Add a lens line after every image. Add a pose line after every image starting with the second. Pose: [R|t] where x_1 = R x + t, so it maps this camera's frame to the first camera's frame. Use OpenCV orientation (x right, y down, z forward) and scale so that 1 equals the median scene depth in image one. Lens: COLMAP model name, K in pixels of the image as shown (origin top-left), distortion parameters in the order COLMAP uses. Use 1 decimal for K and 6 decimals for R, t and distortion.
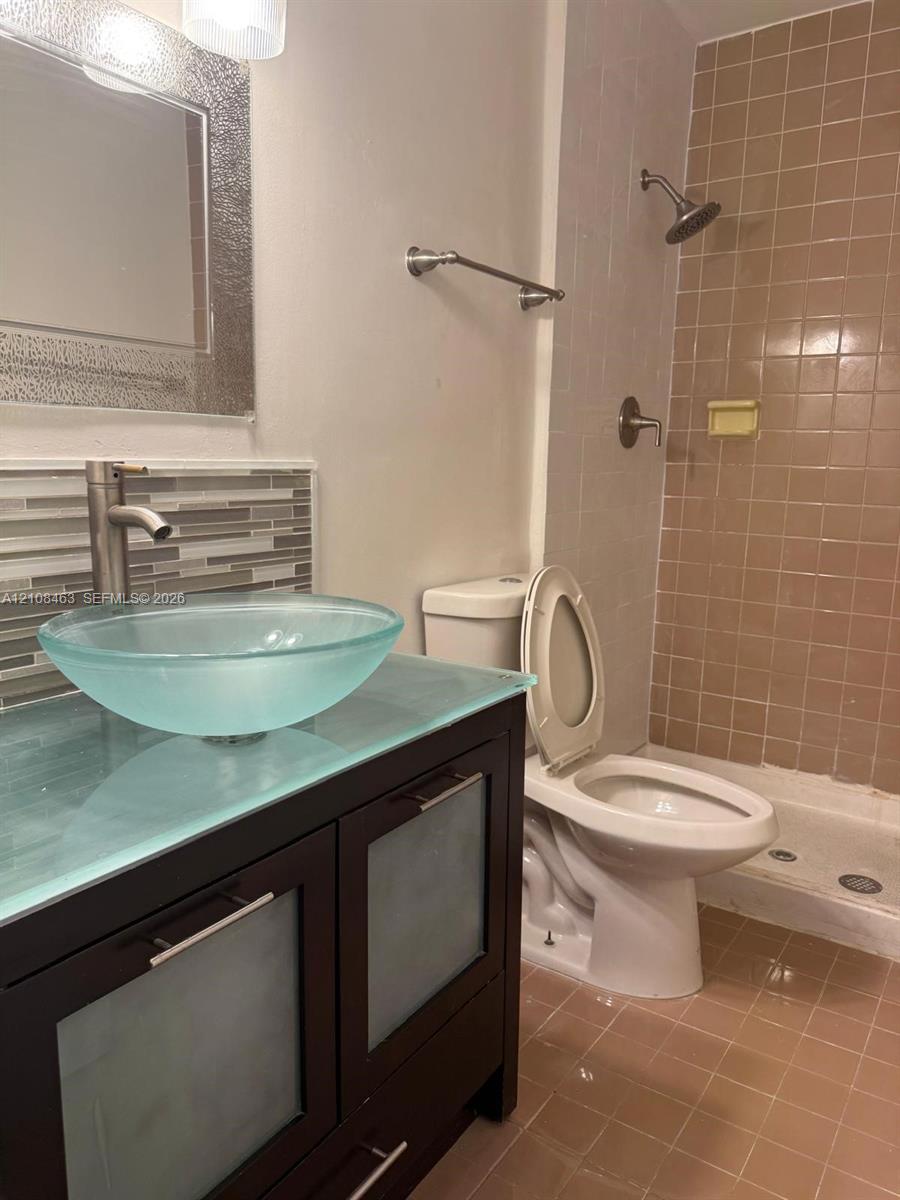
lens RADIAL K [[855.6, 0, 450.0], [0, 855.6, 600.0], [0, 0, 1]] dist [0.033113, -0.052720]
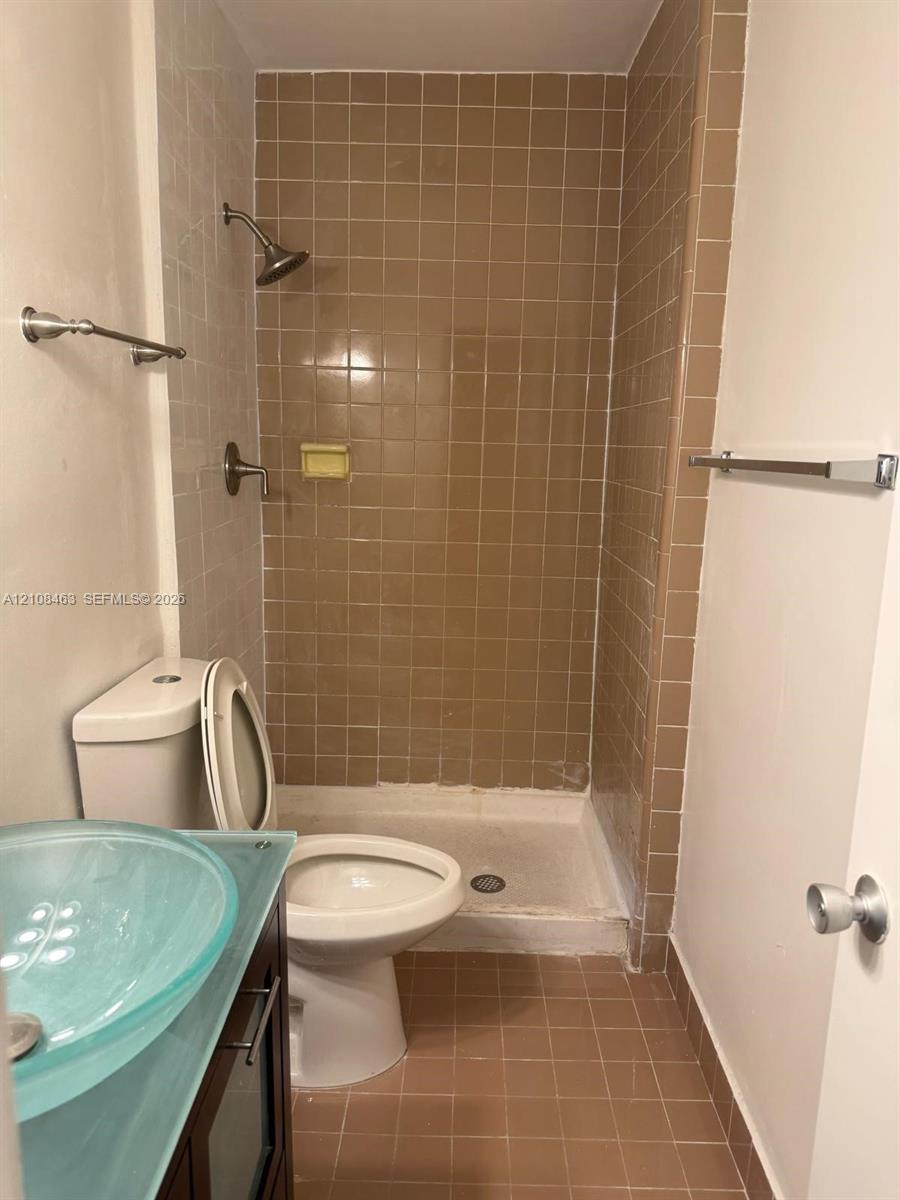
lens RADIAL K [[837.9, 0, 450.0], [0, 837.9, 600.0], [0, 0, 1]] dist [0.105467, -0.172386]
pose [[0.833795, -0.105108, 0.541976, -0.118378], [0.081663, 0.994391, 0.067213, -0.109134], [-0.546001, -0.011782, 0.837702, 0.078626]]
